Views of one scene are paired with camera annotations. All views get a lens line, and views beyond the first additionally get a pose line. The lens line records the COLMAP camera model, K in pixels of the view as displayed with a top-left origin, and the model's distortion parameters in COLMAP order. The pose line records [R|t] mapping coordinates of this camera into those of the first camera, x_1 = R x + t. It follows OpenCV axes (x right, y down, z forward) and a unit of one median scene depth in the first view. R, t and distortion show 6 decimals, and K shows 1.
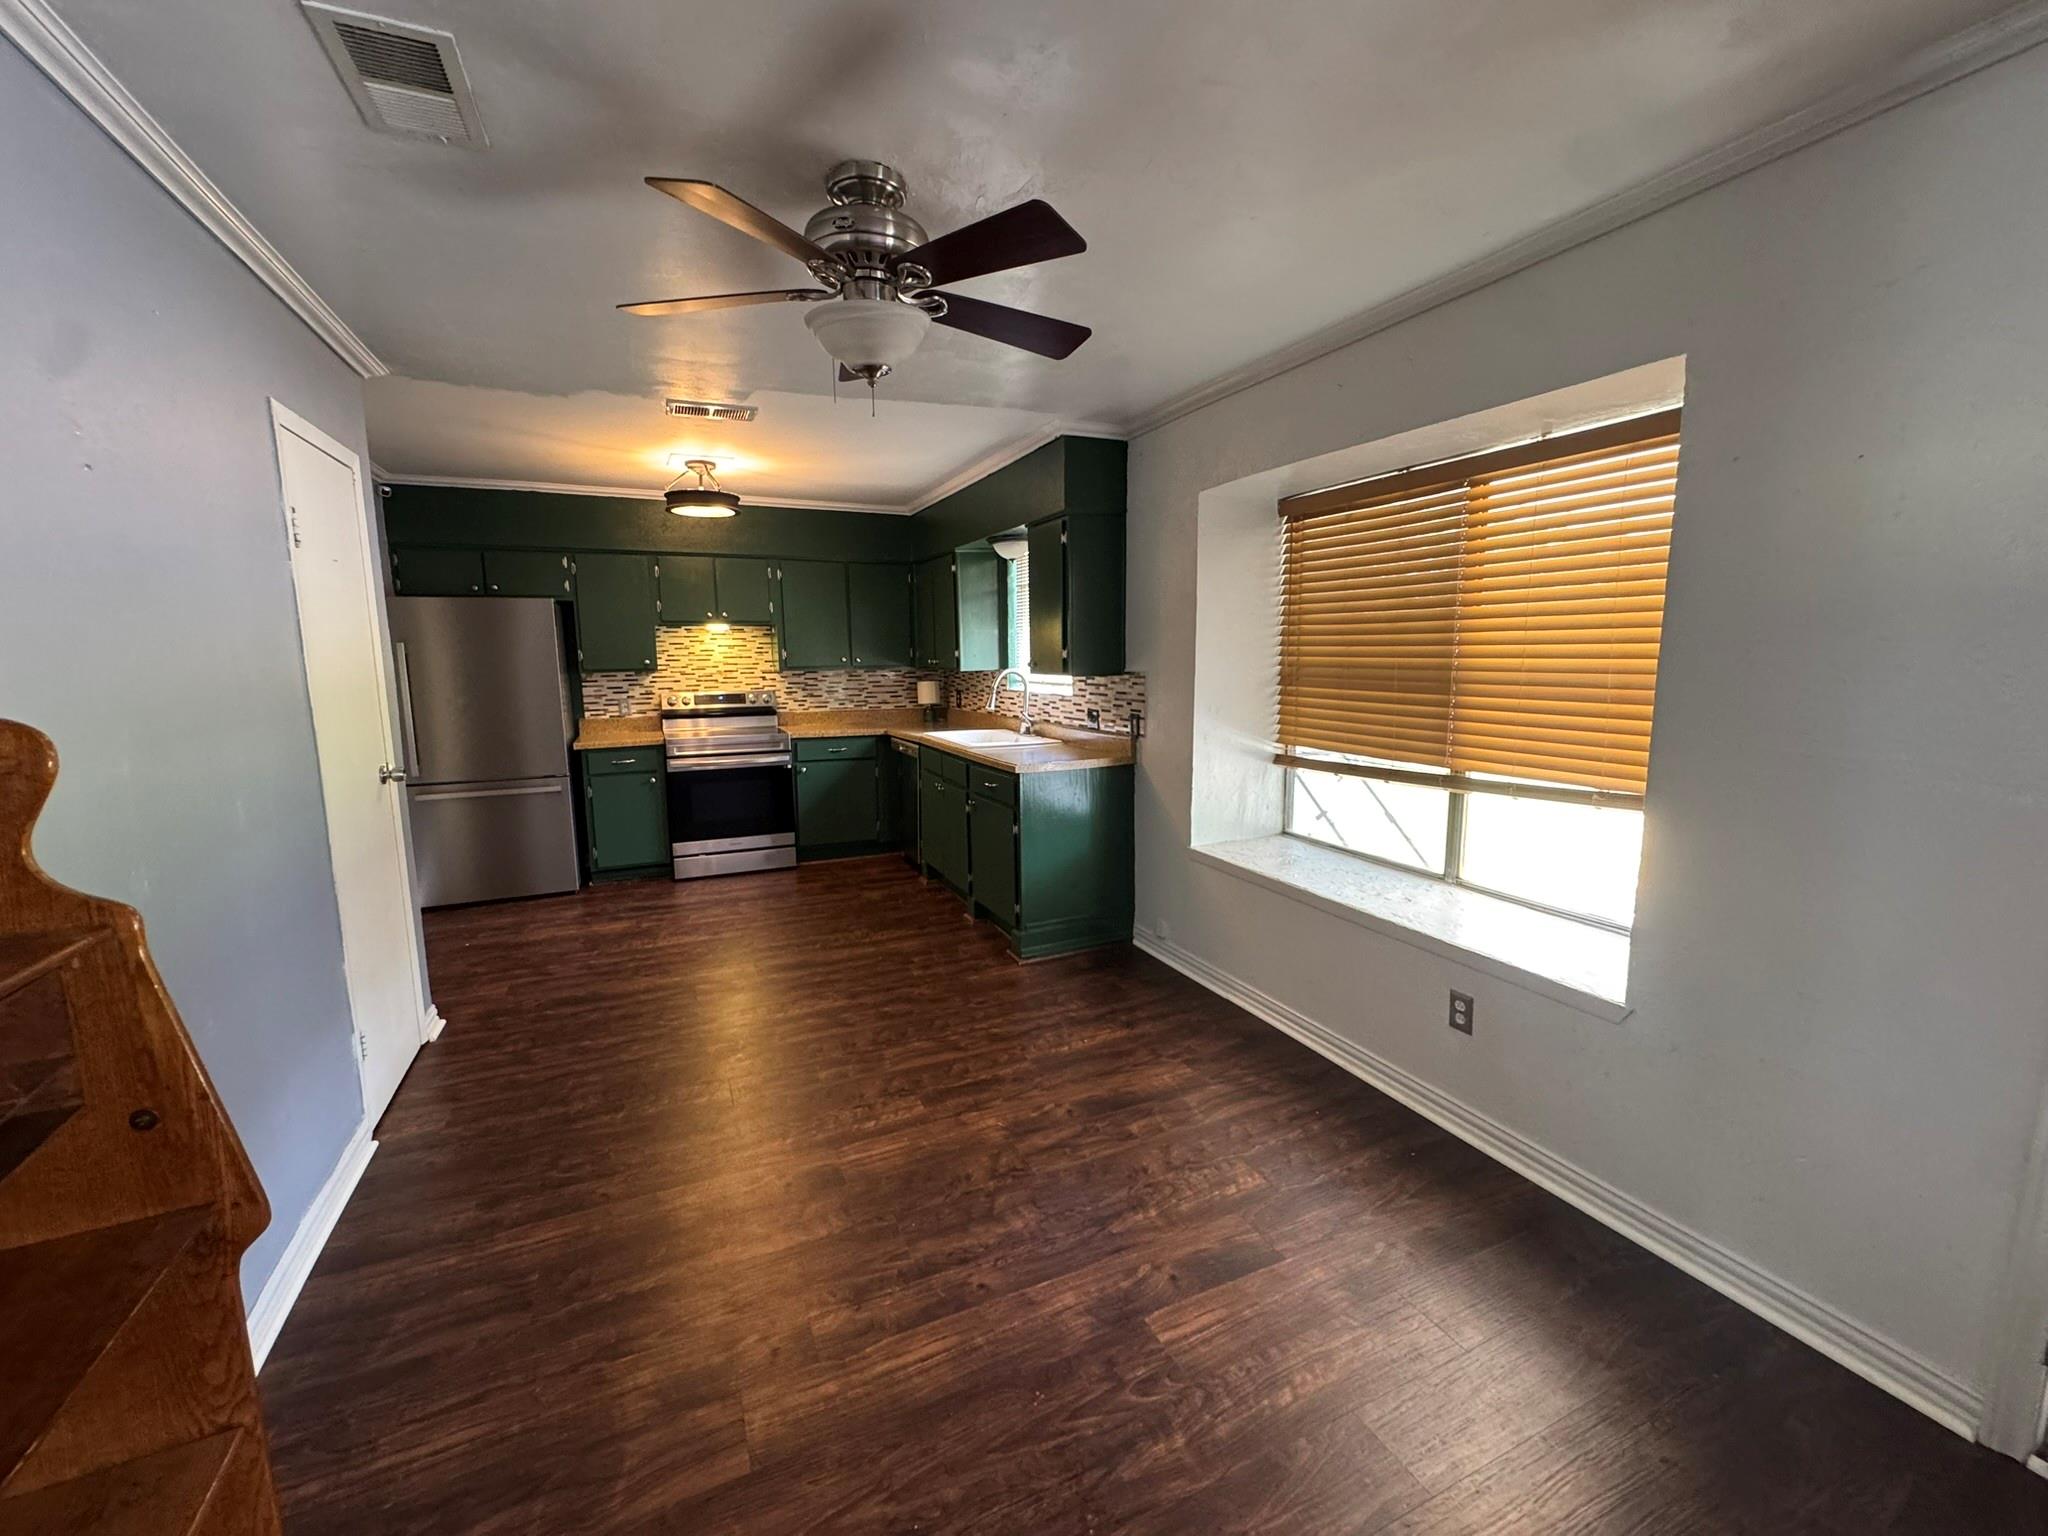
lens RADIAL K [[837.6, 0, 1024.0], [0, 837.6, 768.0], [0, 0, 1]] dist [-0.000983, 0.000029]
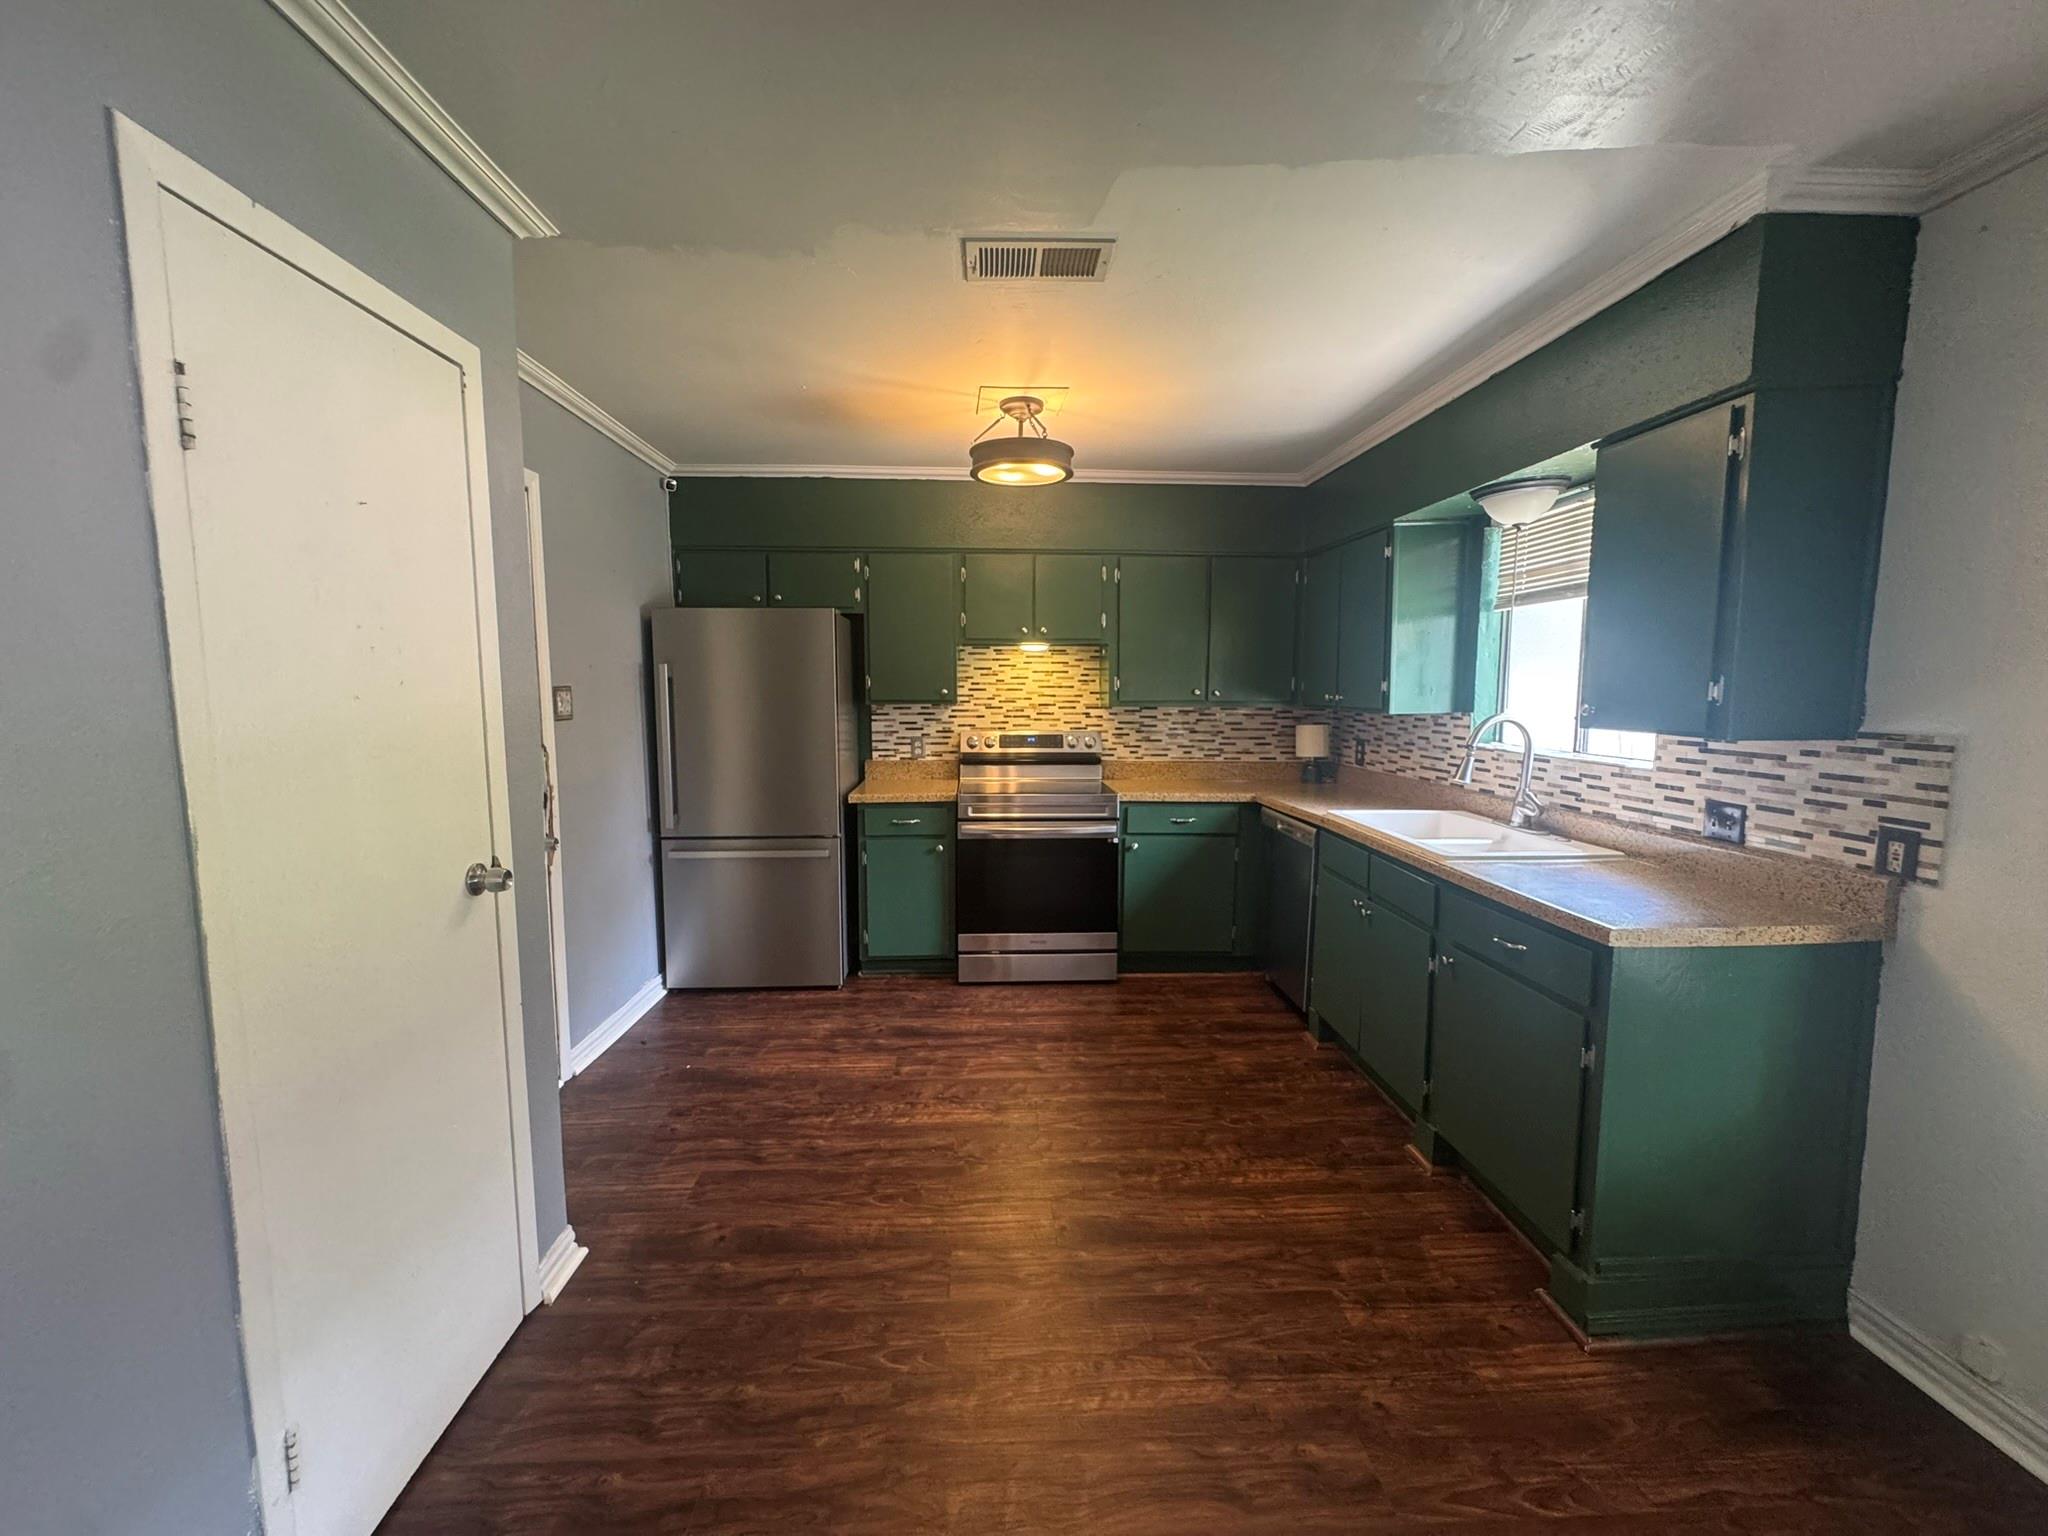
lens RADIAL K [[837.6, 0, 1024.0], [0, 837.6, 768.0], [0, 0, 1]] dist [-0.000983, 0.000029]
pose [[0.933678, 0.048543, -0.354809, -0.114301], [-0.060997, 0.997850, -0.023993, -0.046135], [0.352881, 0.044044, 0.934631, 0.336177]]
